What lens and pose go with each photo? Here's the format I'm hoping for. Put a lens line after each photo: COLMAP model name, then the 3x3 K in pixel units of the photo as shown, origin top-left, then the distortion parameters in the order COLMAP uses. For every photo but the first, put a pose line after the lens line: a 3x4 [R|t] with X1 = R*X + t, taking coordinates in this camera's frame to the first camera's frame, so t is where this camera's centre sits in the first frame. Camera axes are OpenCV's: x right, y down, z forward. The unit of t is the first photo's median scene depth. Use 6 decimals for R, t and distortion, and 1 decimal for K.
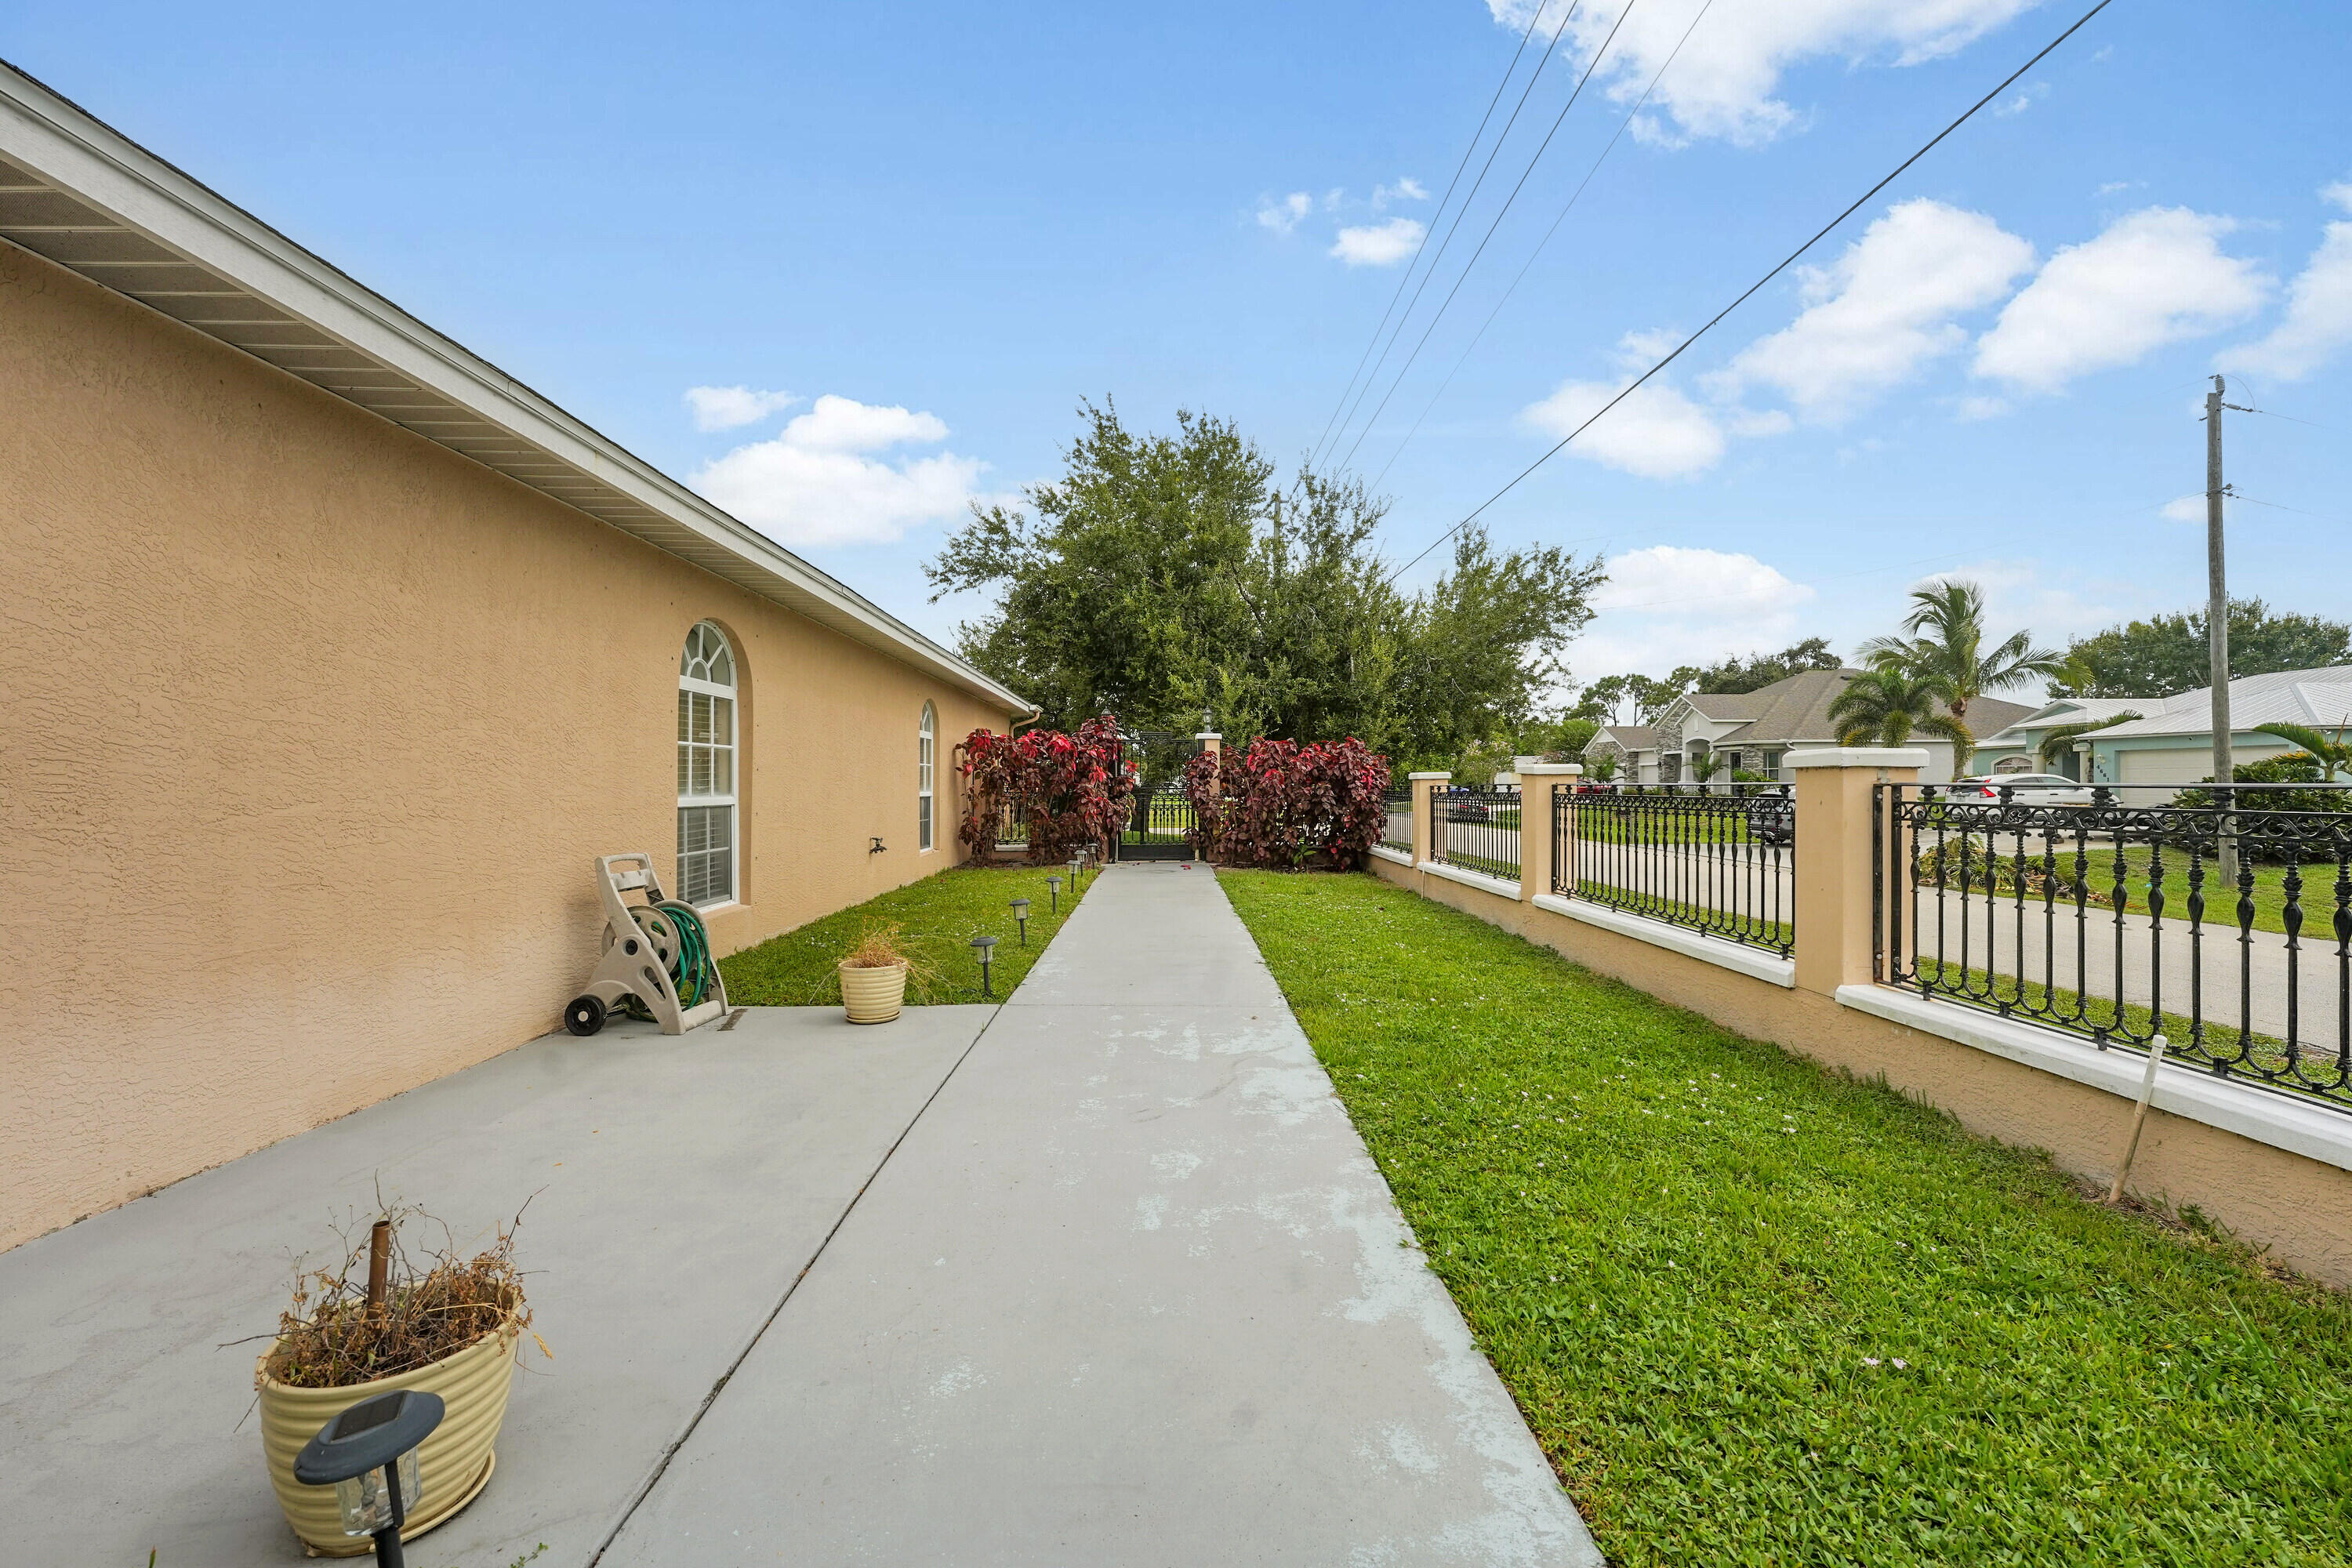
lens RADIAL K [[996.9, 0, 1176.0], [0, 996.9, 784.0], [0, 0, 1]] dist [0.001167, 0.000400]
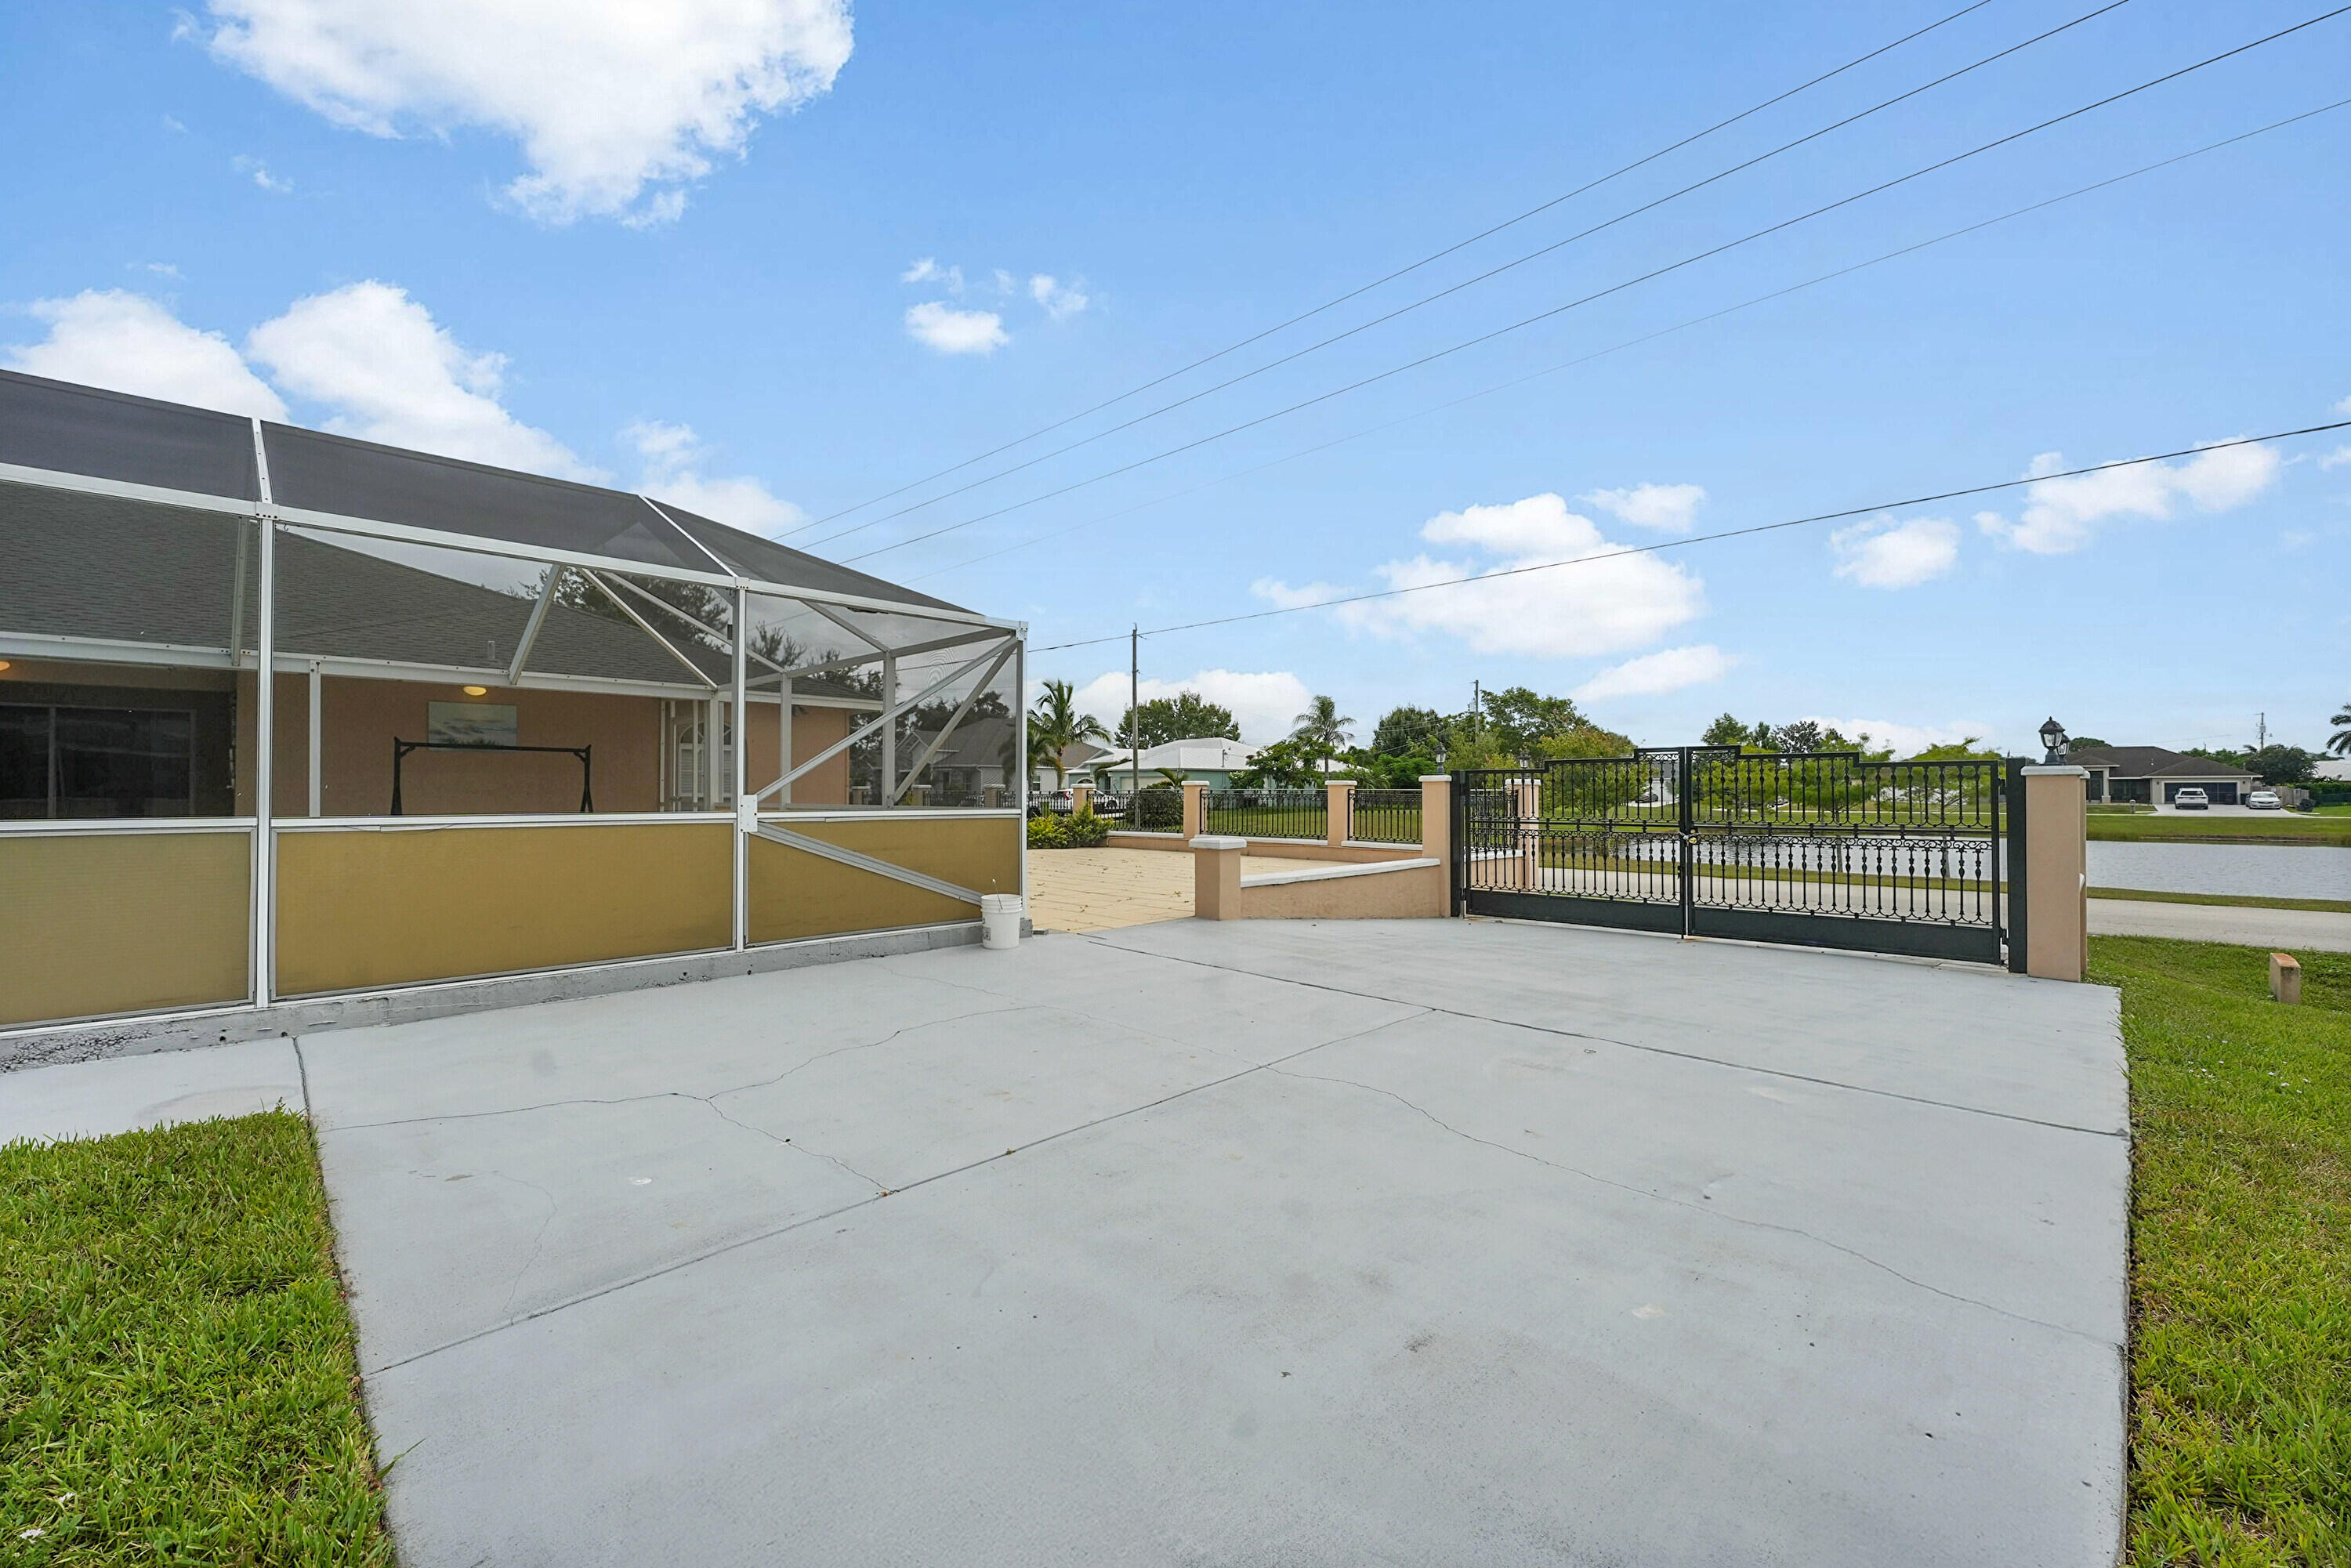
lens RADIAL K [[950.7, 0, 1175.5], [0, 950.7, 784.0], [0, 0, 1]] dist [-0.000168, 0.000053]
pose [[0.725606, 0.010581, 0.688029, -0.268753], [-0.003488, 0.999925, -0.011699, 0.002427], [-0.688102, 0.006089, 0.725589, -0.427649]]
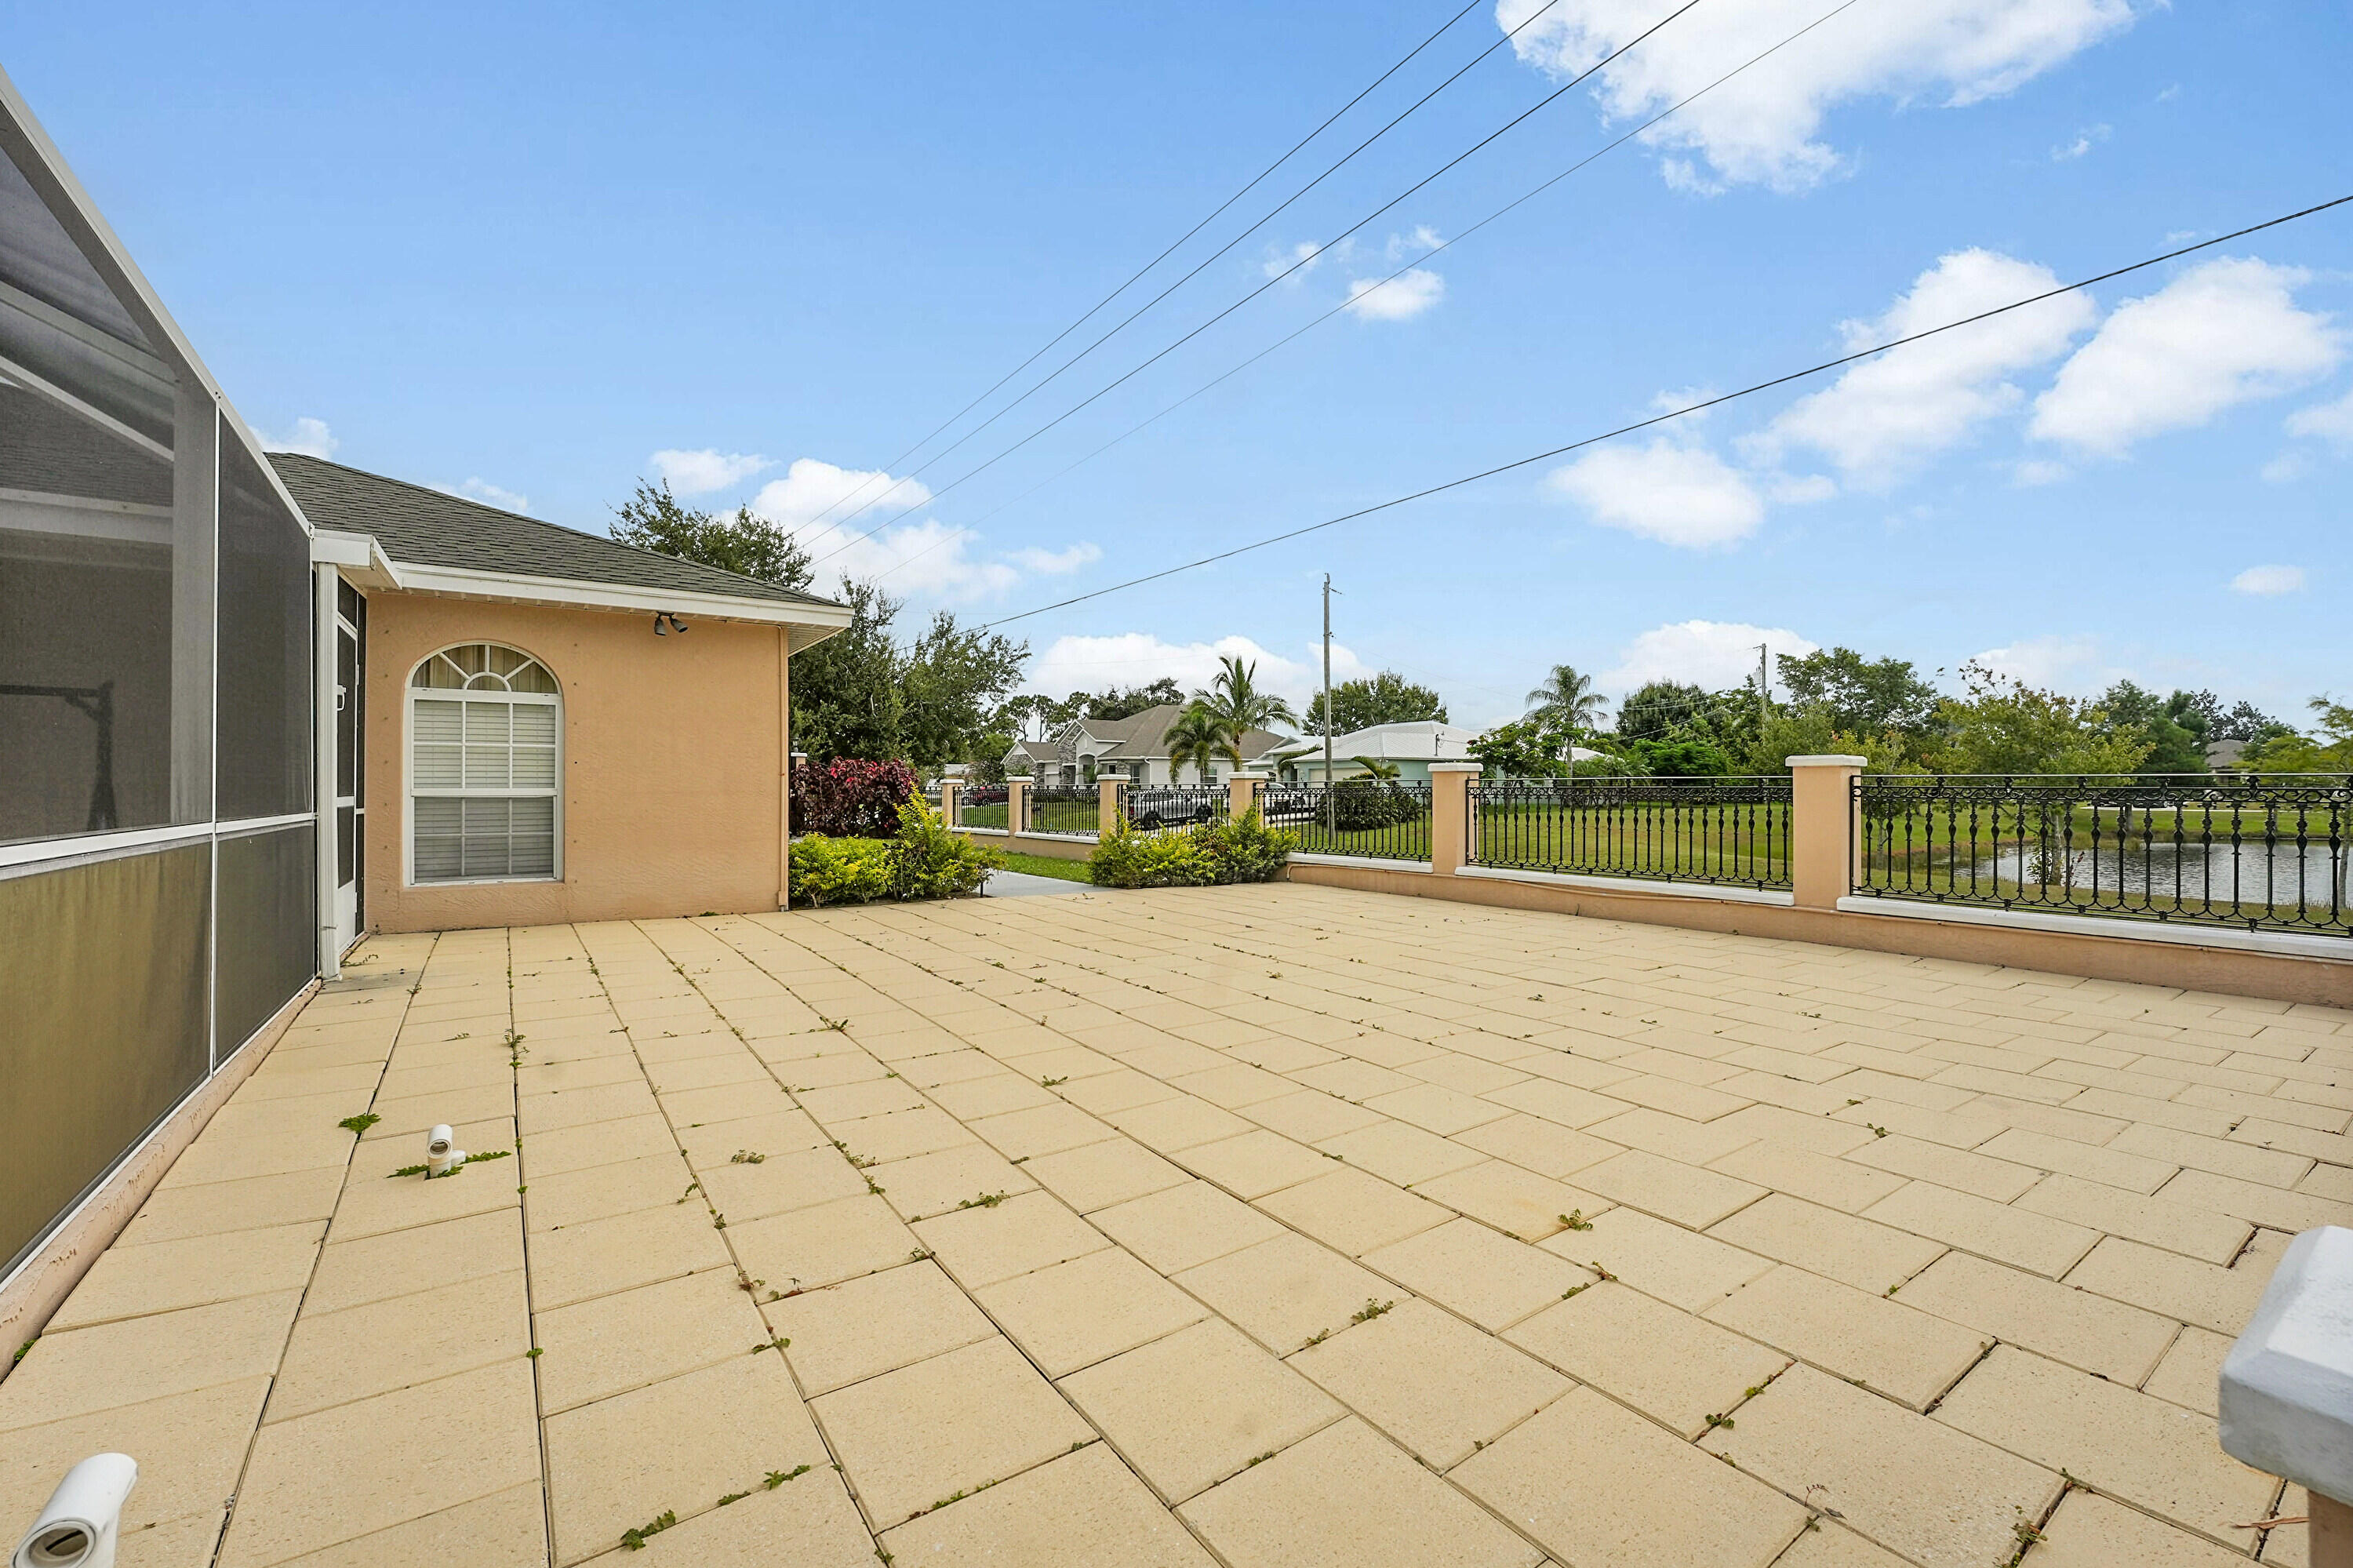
lens RADIAL K [[997.4, 0, 1176.5], [0, 997.4, 784.0], [0, 0, 1]] dist [0.001167, 0.000400]
pose [[0.842674, 0.004395, 0.538406, -0.129474], [-0.001145, 0.999979, -0.006370, 0.002590], [-0.538423, 0.004751, 0.842661, -0.262041]]
